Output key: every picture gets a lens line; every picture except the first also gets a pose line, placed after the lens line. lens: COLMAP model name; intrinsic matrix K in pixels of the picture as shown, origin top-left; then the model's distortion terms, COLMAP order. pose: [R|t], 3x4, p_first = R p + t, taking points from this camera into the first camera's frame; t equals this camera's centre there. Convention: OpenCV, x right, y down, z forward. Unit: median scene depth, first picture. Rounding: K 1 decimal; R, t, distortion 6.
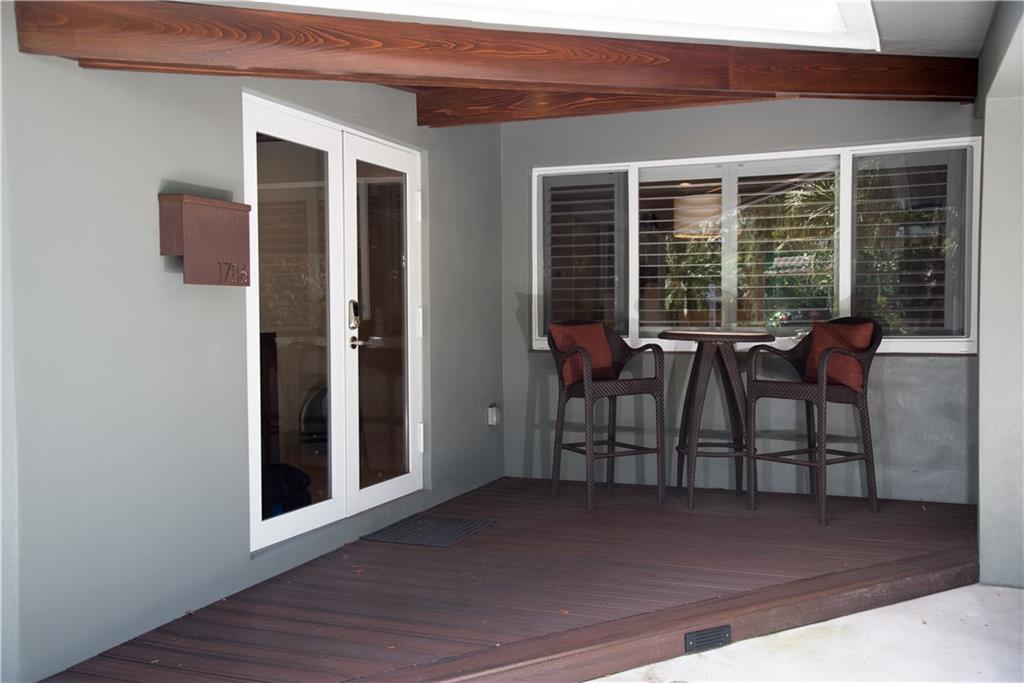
lens RADIAL K [[998.0, 0, 512.0], [0, 998.0, 341.5], [0, 0, 1]] dist [-0.000042, 0.002413]
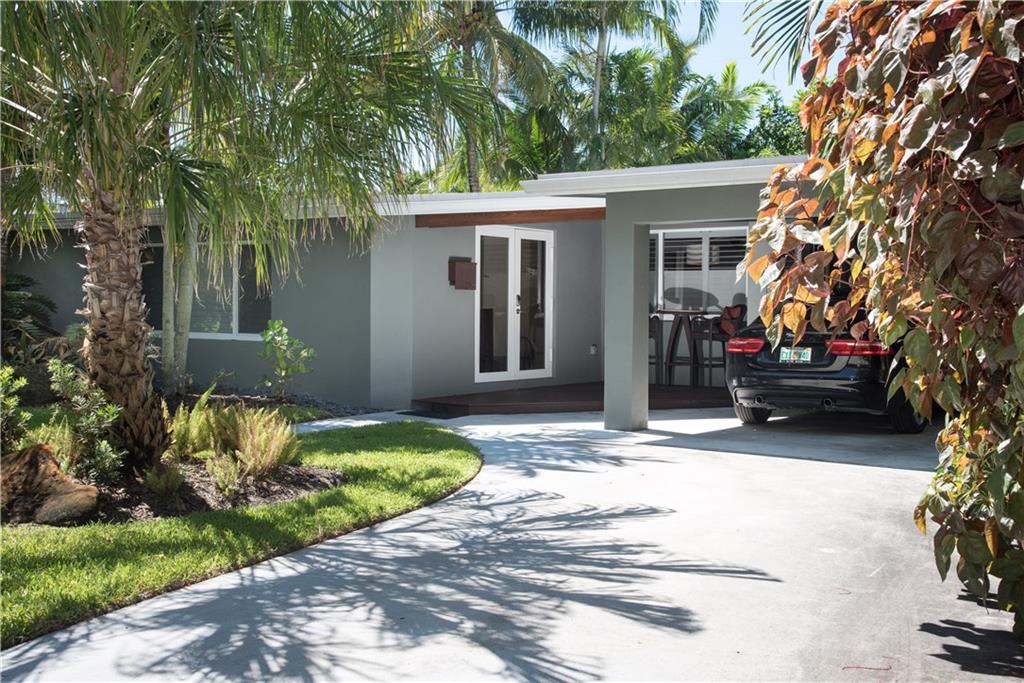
lens RADIAL K [[1309.0, 0, 512.0], [0, 1309.0, 341.5], [0, 0, 1]] dist [-0.000698, 0.000088]
pose [[0.965238, 0.020393, -0.260576, 0.712832], [-0.020816, 0.999783, 0.001136, 0.075745], [0.260543, 0.004328, 0.965453, -2.269599]]
